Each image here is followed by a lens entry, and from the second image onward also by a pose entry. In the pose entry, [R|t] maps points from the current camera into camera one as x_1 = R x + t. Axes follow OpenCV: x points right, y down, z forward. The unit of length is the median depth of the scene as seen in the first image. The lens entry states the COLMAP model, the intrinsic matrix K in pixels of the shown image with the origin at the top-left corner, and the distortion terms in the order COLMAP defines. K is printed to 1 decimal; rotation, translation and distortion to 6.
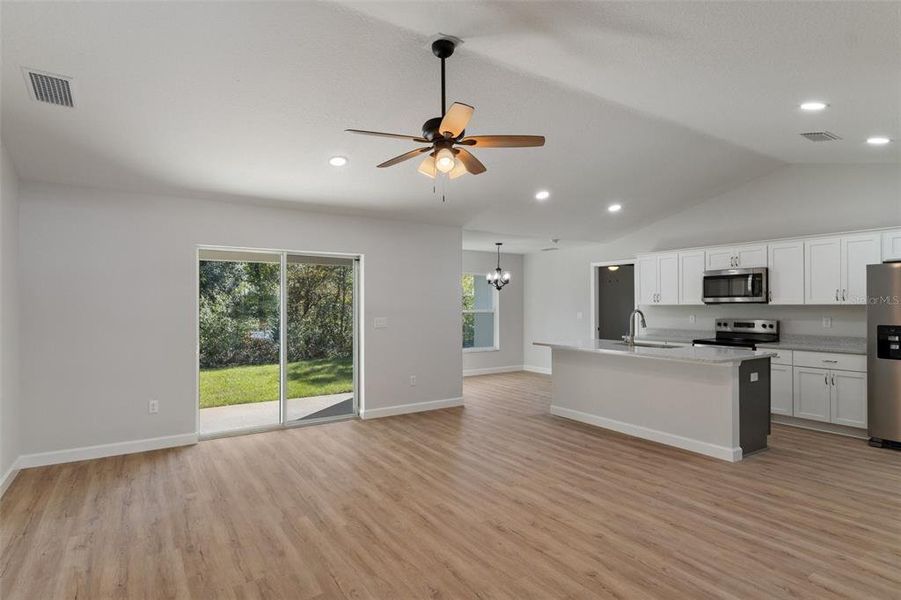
lens RADIAL K [[472.4, 0, 449.1], [0, 472.4, 303.2], [0, 0, 1]] dist [0.002260, 0.000654]
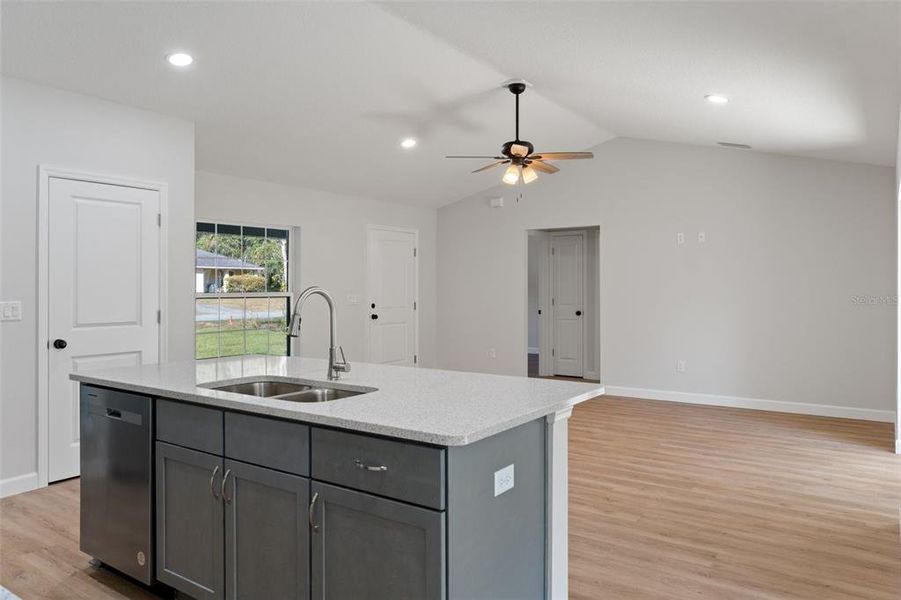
lens RADIAL K [[640.1, 0, 451.6], [0, 640.1, 292.8], [0, 0, 1]] dist [-0.001297, 0.000067]
pose [[-0.926838, 0.008264, -0.375371, 0.653576], [0.005799, 0.999954, 0.007695, 0.020038], [0.375418, 0.004956, -0.926843, 2.025929]]
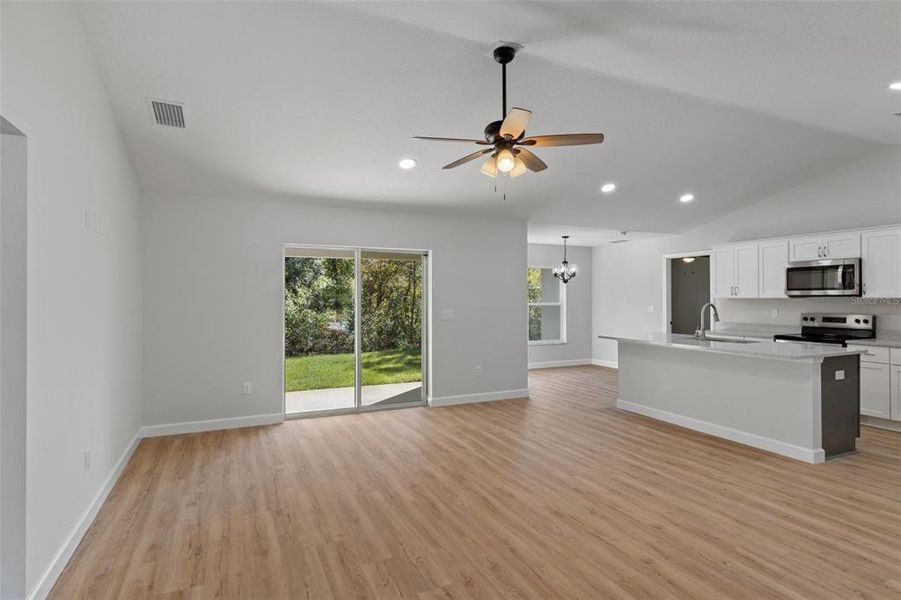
lens RADIAL K [[470.5, 0, 449.9], [0, 470.5, 295.8], [0, 0, 1]] dist [0.000443, -0.000174]
pose [[0.989610, 0.000406, -0.143780, 0.014580], [-0.000467, 1.000000, -0.000393, -0.000649], [0.143780, 0.000456, 0.989610, -0.042017]]
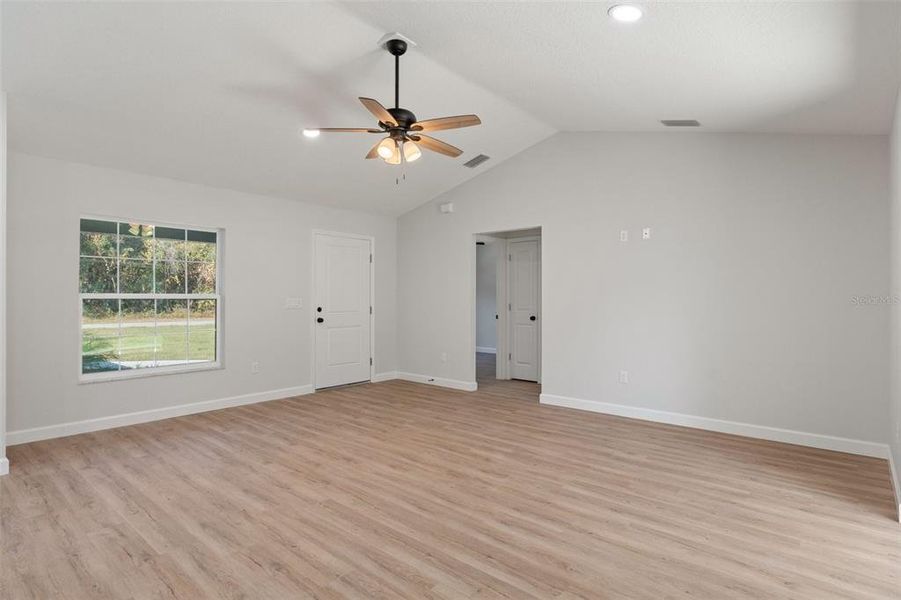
lens RADIAL K [[472.4, 0, 449.1], [0, 472.4, 303.2], [0, 0, 1]] dist [0.002260, 0.000654]
pose [[-0.962408, 0.004391, -0.271574, 0.135721], [0.002821, 0.999977, 0.006171, 0.046712], [0.271595, 0.005173, -0.962398, 1.640096]]
